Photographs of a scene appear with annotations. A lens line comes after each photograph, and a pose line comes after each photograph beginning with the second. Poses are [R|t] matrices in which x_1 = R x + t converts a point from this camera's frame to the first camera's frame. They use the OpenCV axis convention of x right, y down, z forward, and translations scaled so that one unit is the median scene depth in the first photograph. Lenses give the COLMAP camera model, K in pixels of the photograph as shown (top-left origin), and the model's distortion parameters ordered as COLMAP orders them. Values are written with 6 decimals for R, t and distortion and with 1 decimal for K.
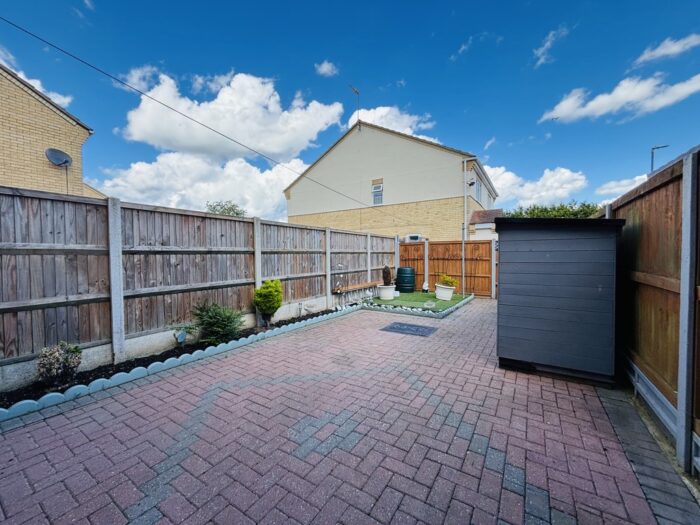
lens RADIAL K [[281.1, 0, 352.1], [0, 281.1, 261.3], [0, 0, 1]] dist [0.000069, -0.000841]
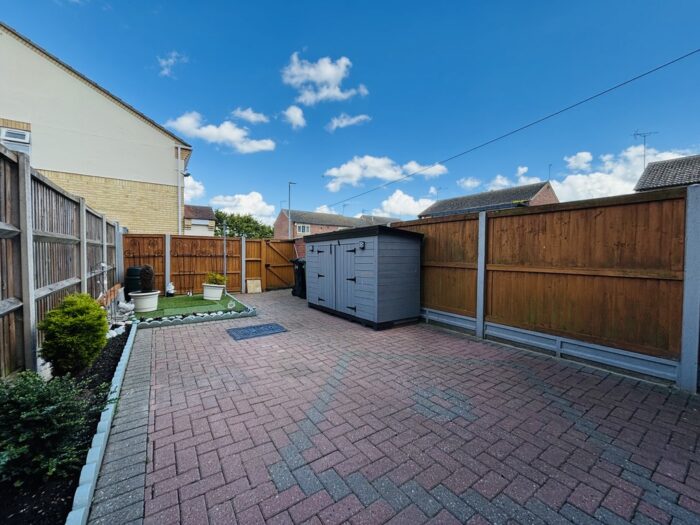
lens RADIAL K [[281.1, 0, 349.3], [0, 281.1, 260.4], [0, 0, 1]] dist [0.000069, -0.000841]
pose [[0.399612, -0.014378, 0.916571, -0.697383], [0.012516, 0.999869, 0.010228, 0.008077], [-0.916599, 0.007384, 0.399740, 0.481278]]
